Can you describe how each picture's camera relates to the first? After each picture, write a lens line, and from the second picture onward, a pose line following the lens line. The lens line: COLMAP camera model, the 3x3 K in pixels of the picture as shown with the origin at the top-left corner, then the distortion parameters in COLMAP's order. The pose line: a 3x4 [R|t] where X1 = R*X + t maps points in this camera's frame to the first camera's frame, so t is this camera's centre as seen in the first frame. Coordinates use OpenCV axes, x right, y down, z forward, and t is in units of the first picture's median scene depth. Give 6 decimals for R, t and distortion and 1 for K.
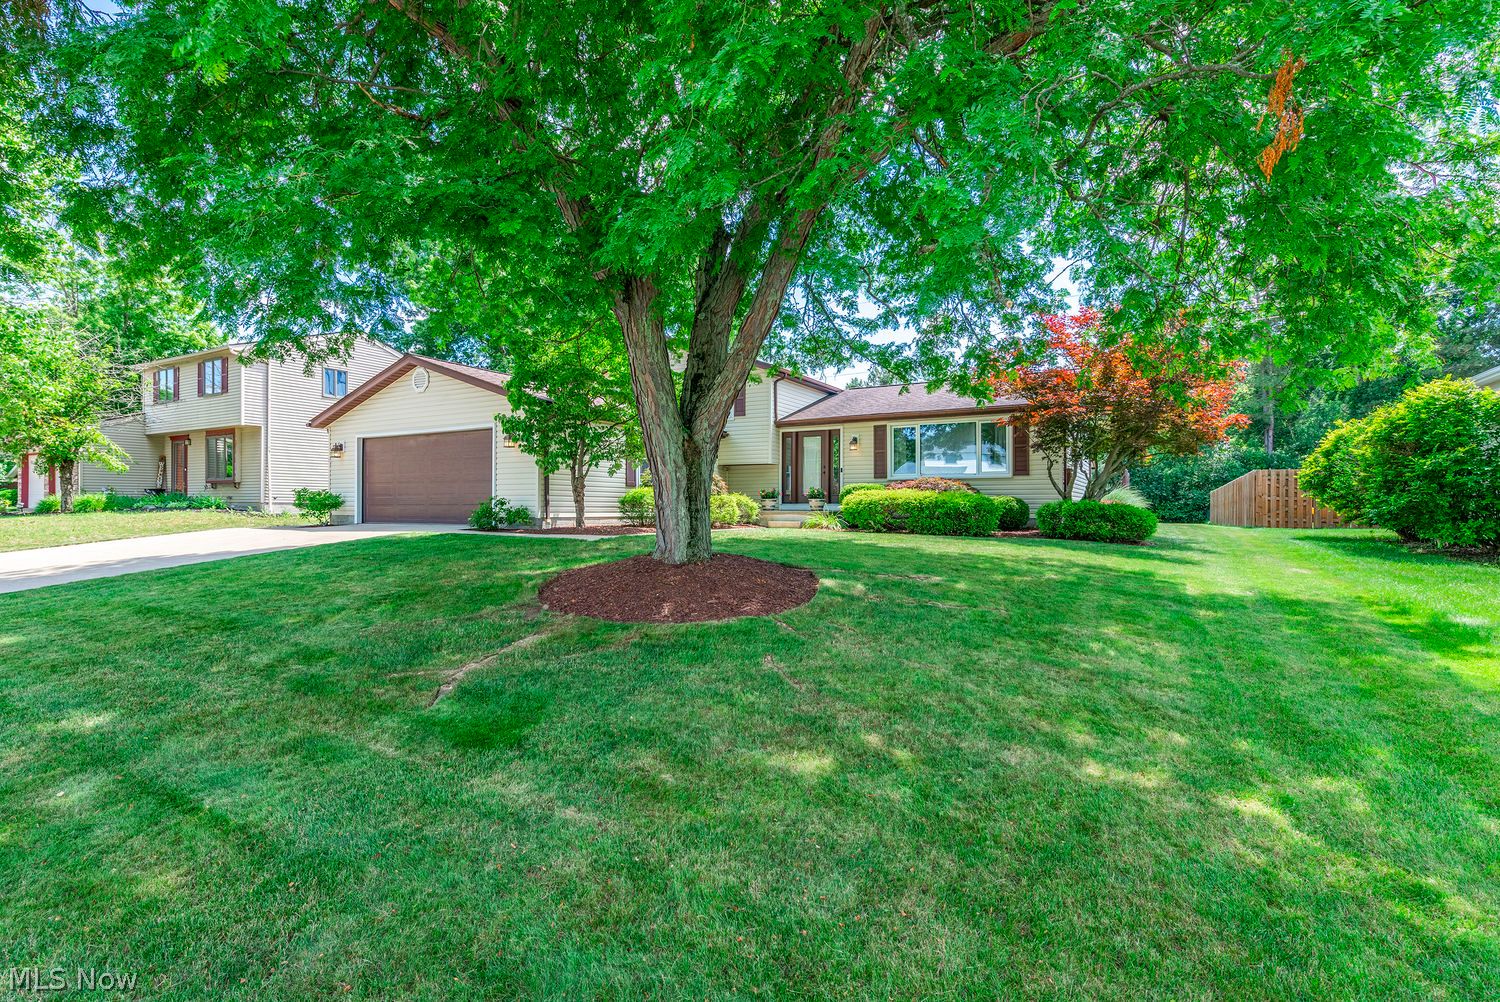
lens RADIAL K [[696.7, 0, 750.0], [0, 696.7, 501.0], [0, 0, 1]] dist [0.000799, -0.000097]
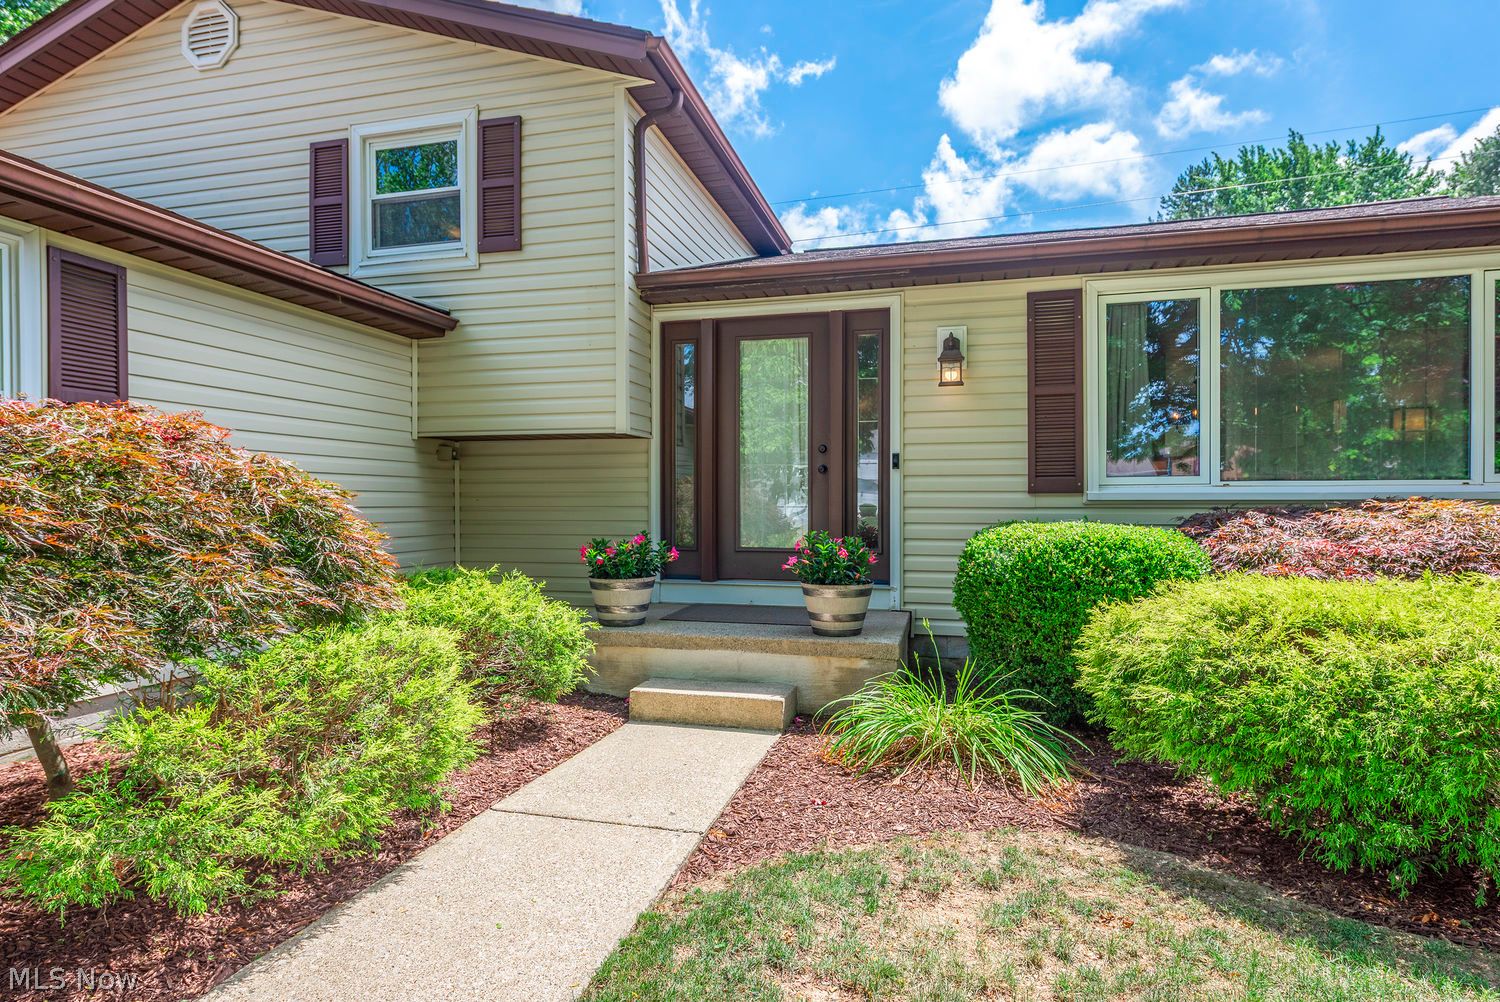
lens RADIAL K [[791.1, 0, 750.0], [0, 791.1, 501.0], [0, 0, 1]] dist [-0.000111, 0.000014]
pose [[0.963186, -0.007506, 0.268730, -0.004730], [0.007848, 0.999969, -0.000197, -0.030241], [-0.268720, 0.002299, 0.963216, 0.736797]]
